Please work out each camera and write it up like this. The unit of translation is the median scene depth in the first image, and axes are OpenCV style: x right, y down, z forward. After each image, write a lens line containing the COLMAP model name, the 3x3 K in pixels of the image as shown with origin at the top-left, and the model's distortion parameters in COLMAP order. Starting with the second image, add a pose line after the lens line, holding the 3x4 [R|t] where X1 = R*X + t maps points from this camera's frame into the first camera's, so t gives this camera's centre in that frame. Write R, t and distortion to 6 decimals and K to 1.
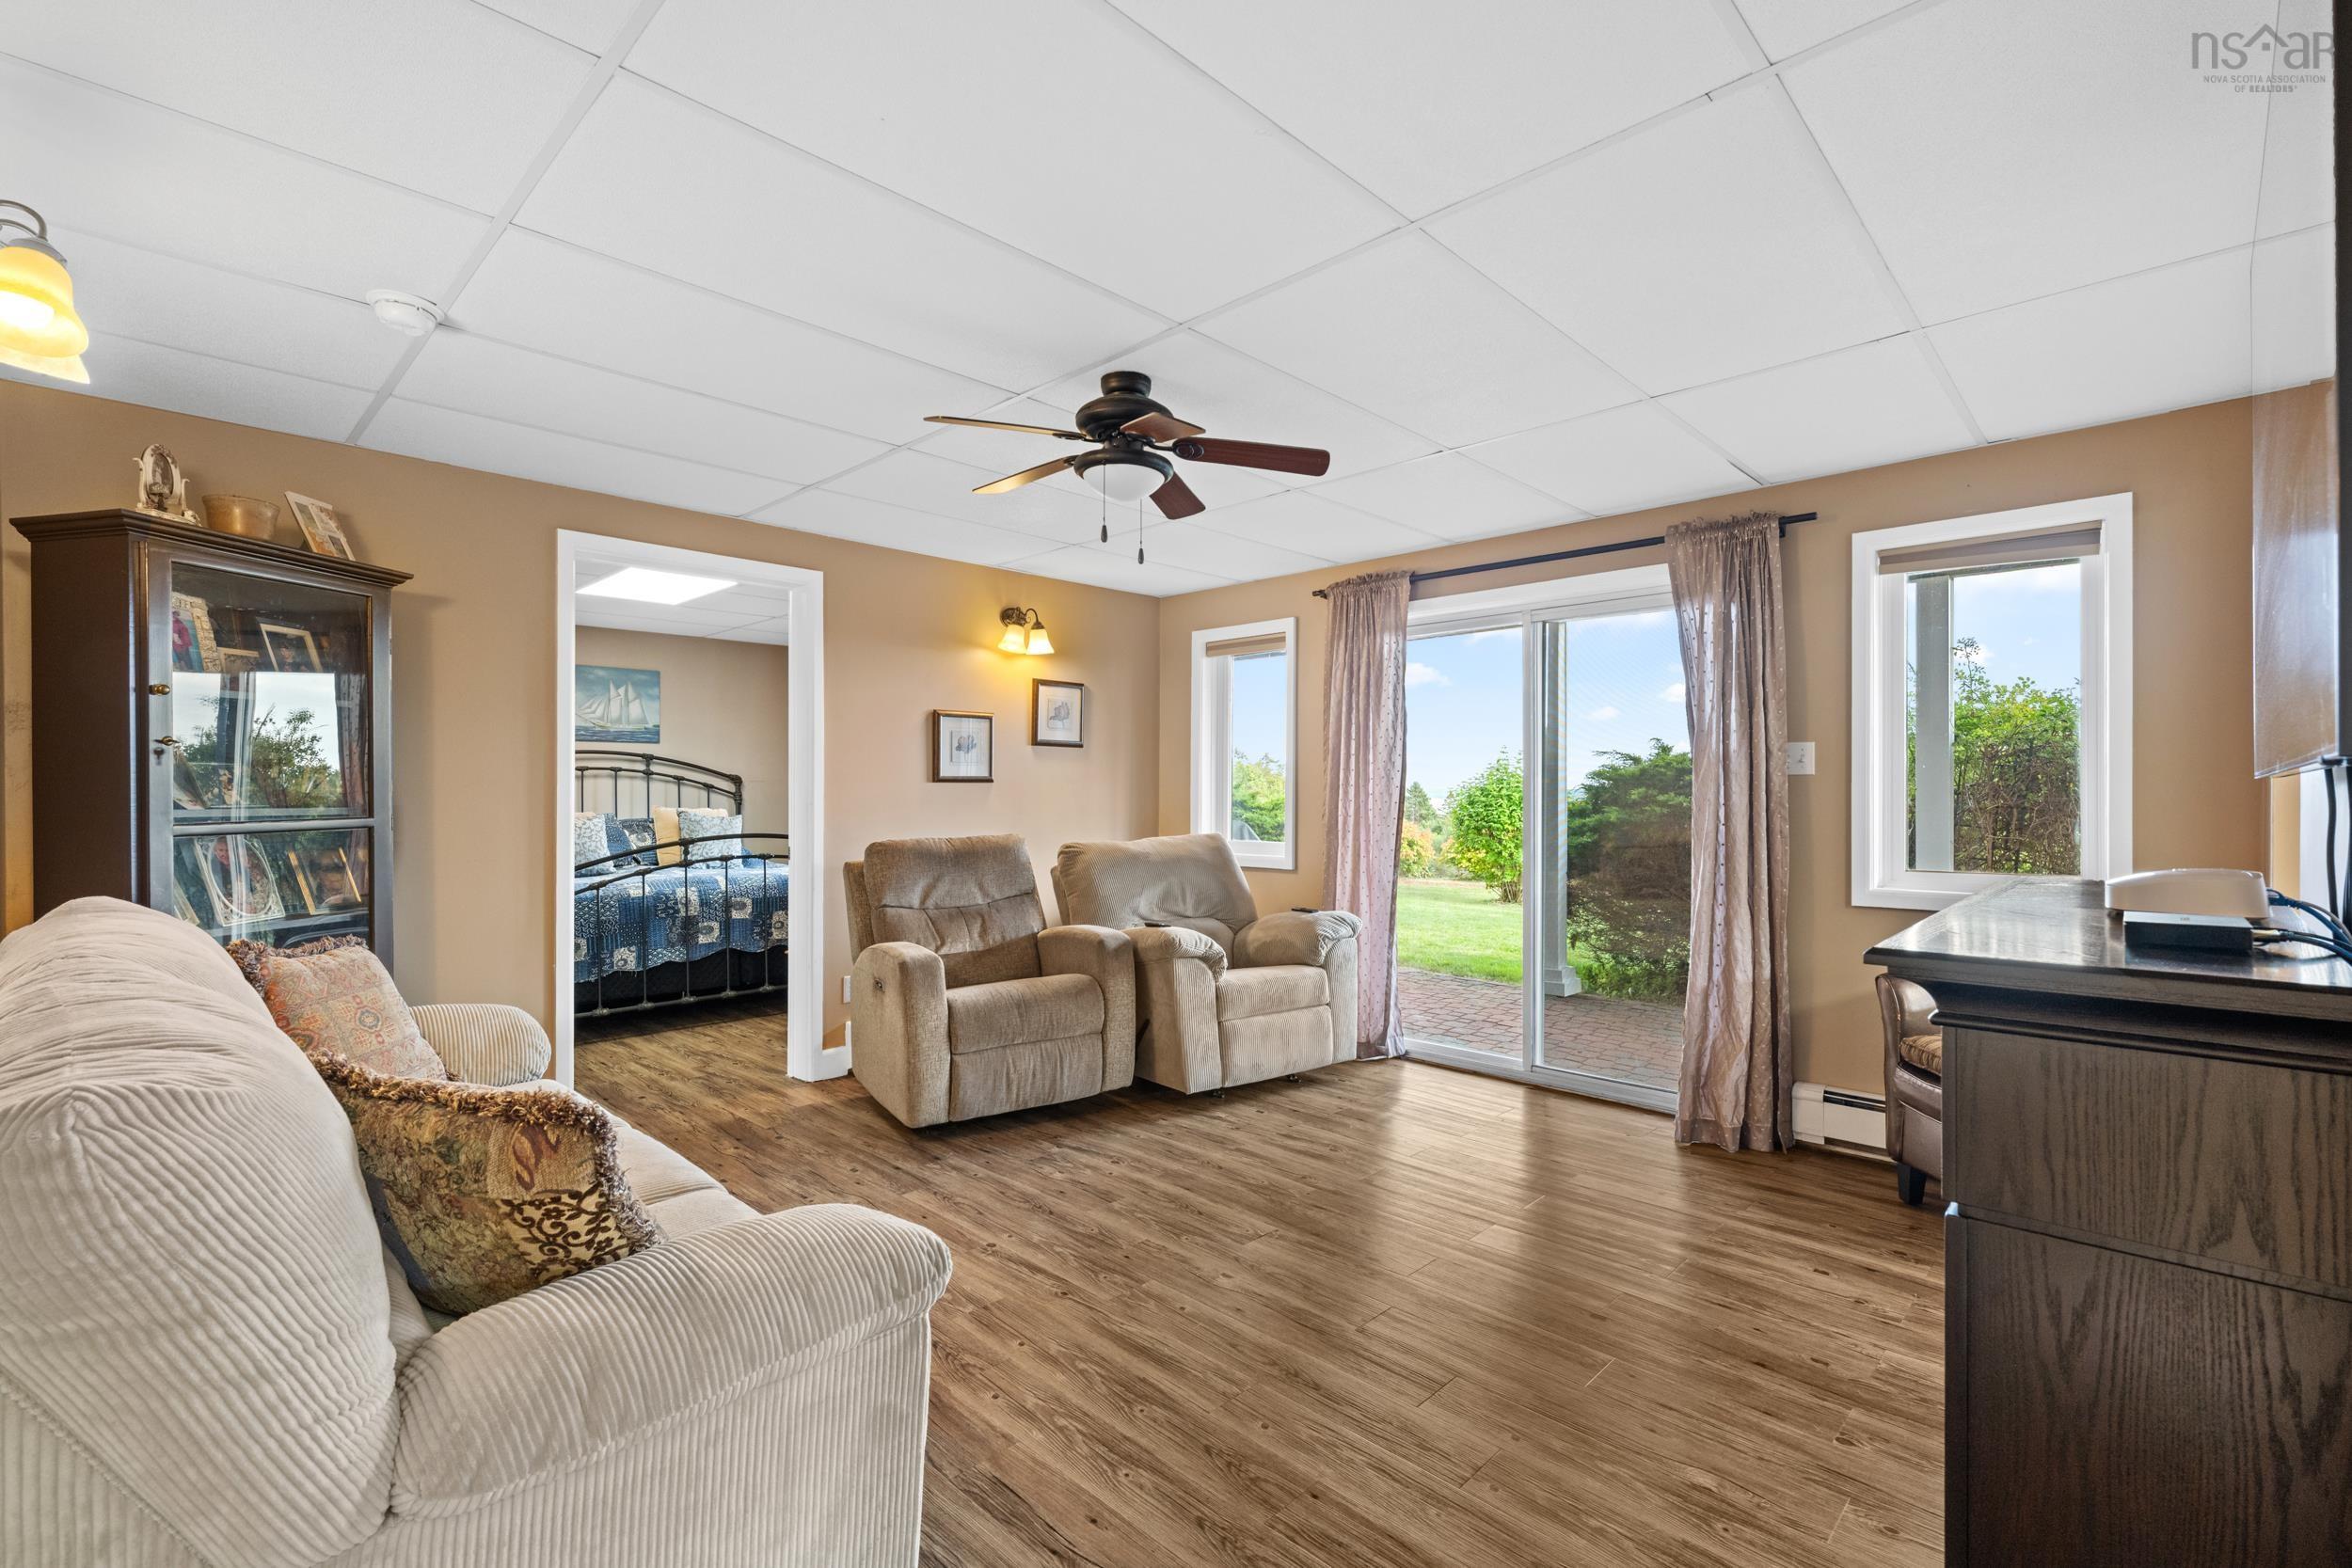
lens RADIAL K [[1044.2, 0, 1176.4], [0, 1044.2, 778.2], [0, 0, 1]] dist [-0.002636, -0.000188]
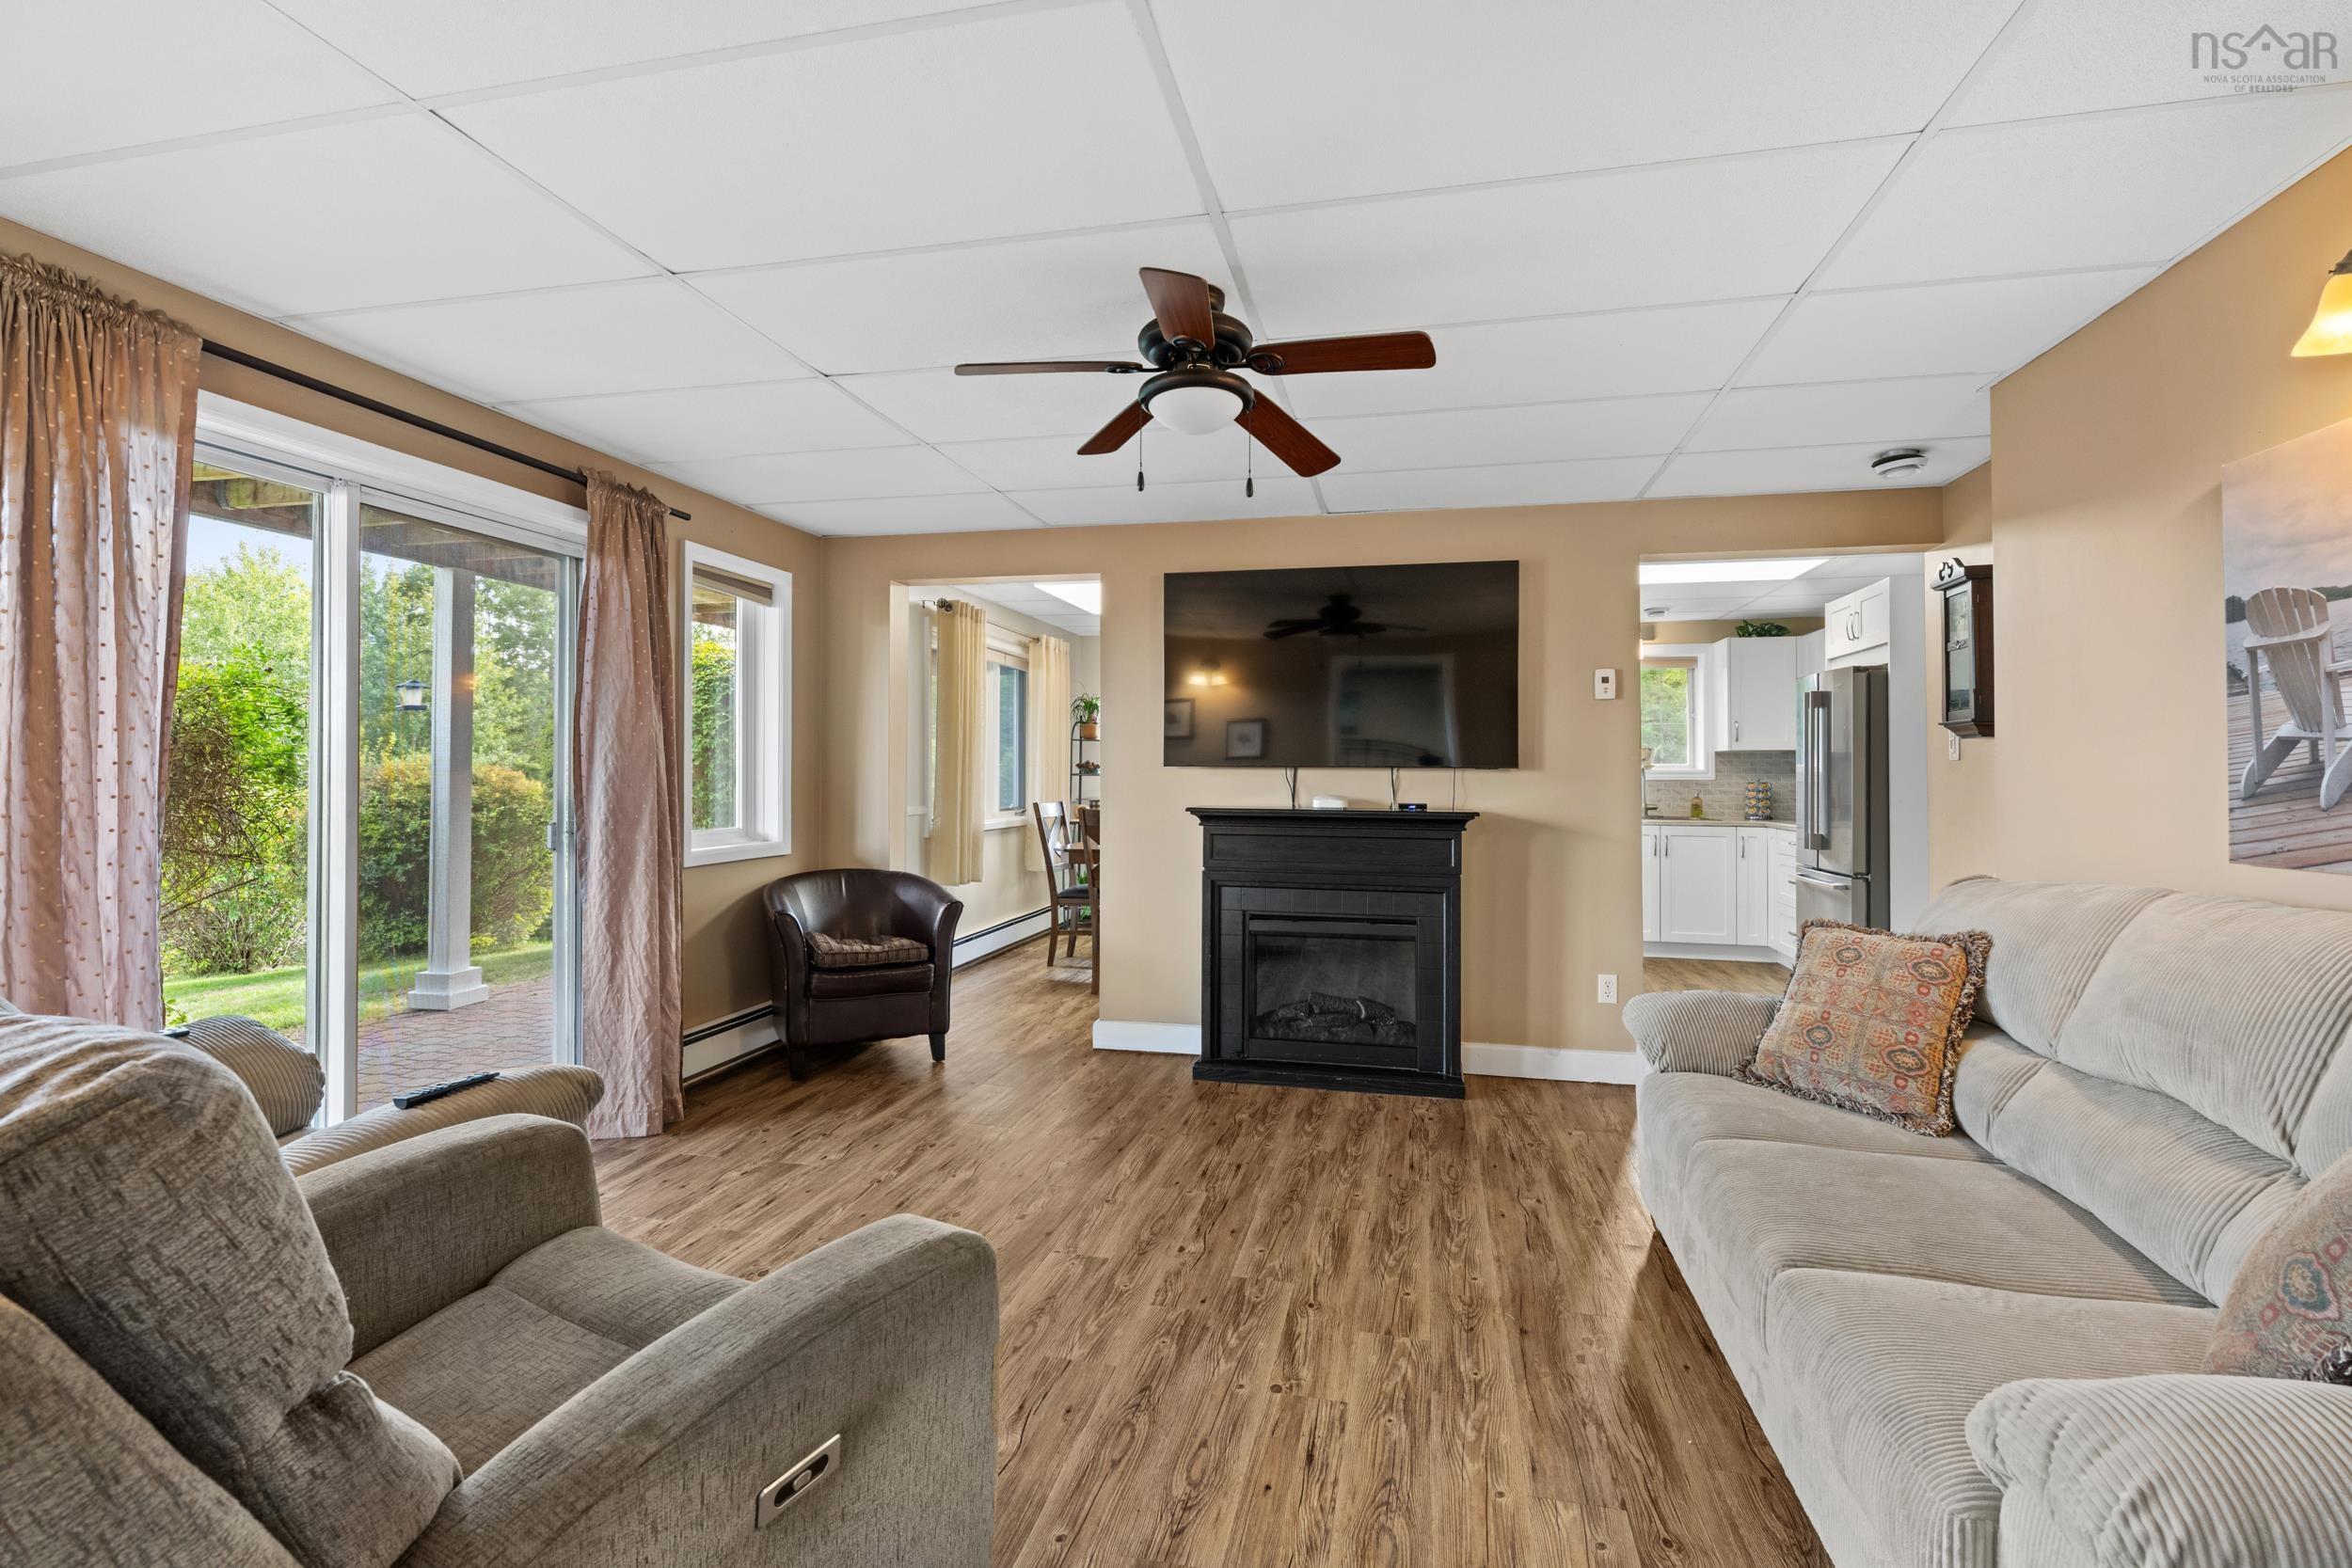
lens RADIAL K [[1044.2, 0, 1176.4], [0, 1044.2, 778.2], [0, 0, 1]] dist [-0.002636, -0.000188]
pose [[-0.515531, -0.008777, 0.856826, -0.809875], [-0.019885, 0.999801, -0.001723, 0.020112], [-0.856640, -0.017926, -0.515603, 1.525939]]
